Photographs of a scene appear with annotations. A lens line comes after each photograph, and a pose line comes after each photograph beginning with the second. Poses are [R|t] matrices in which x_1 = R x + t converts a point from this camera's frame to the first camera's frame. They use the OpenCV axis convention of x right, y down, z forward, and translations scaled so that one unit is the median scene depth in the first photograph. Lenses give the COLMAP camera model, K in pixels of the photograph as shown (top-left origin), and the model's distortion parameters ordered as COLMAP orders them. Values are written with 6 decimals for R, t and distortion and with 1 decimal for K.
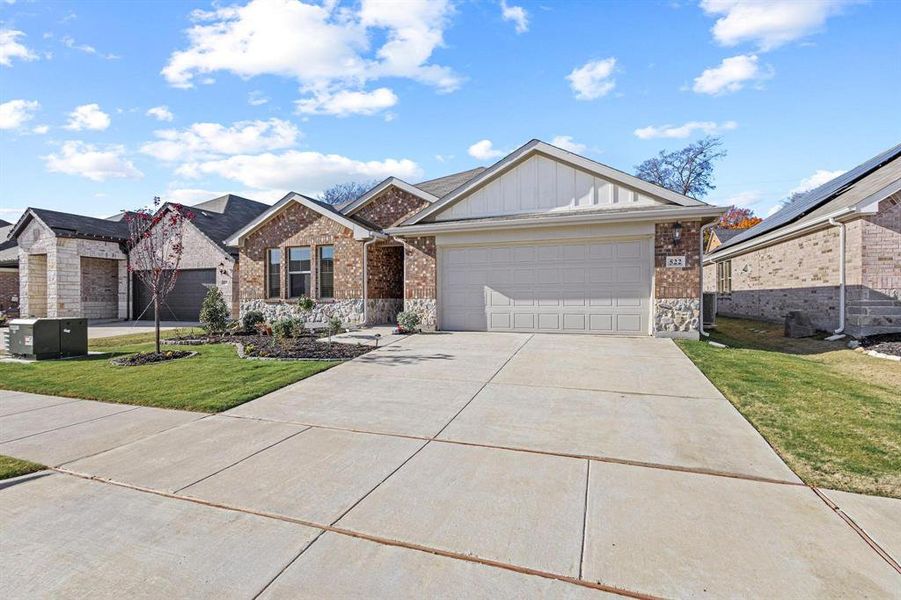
lens RADIAL K [[407.4, 0, 450.5], [0, 407.4, 300.0], [0, 0, 1]] dist [-0.000258, 0.000015]
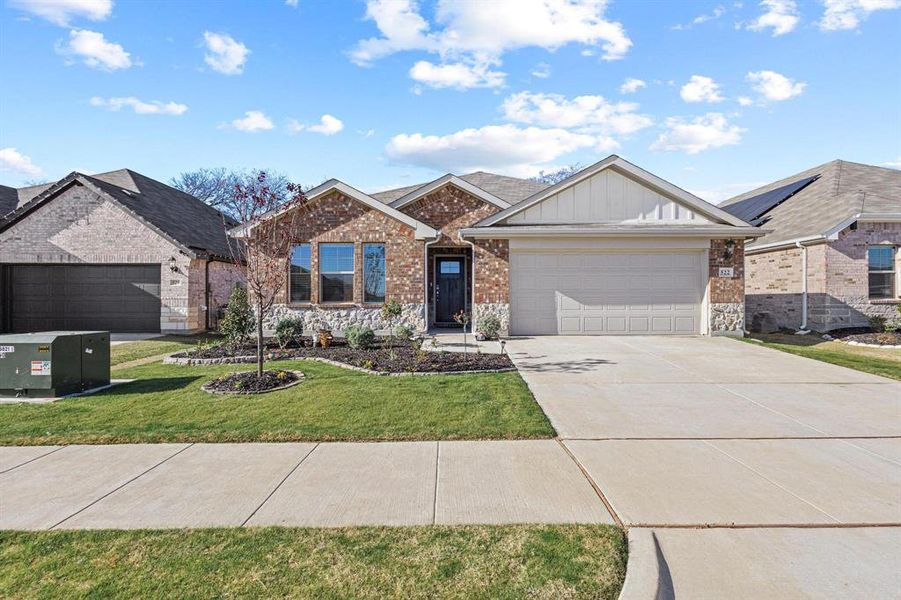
lens RADIAL K [[407.4, 0, 450.5], [0, 407.4, 300.0], [0, 0, 1]] dist [-0.000258, 0.000015]
pose [[0.940852, 0.001761, 0.338813, -0.511973], [0.000845, 0.999971, -0.007543, -0.003866], [-0.338816, 0.007383, 0.940824, 0.126179]]
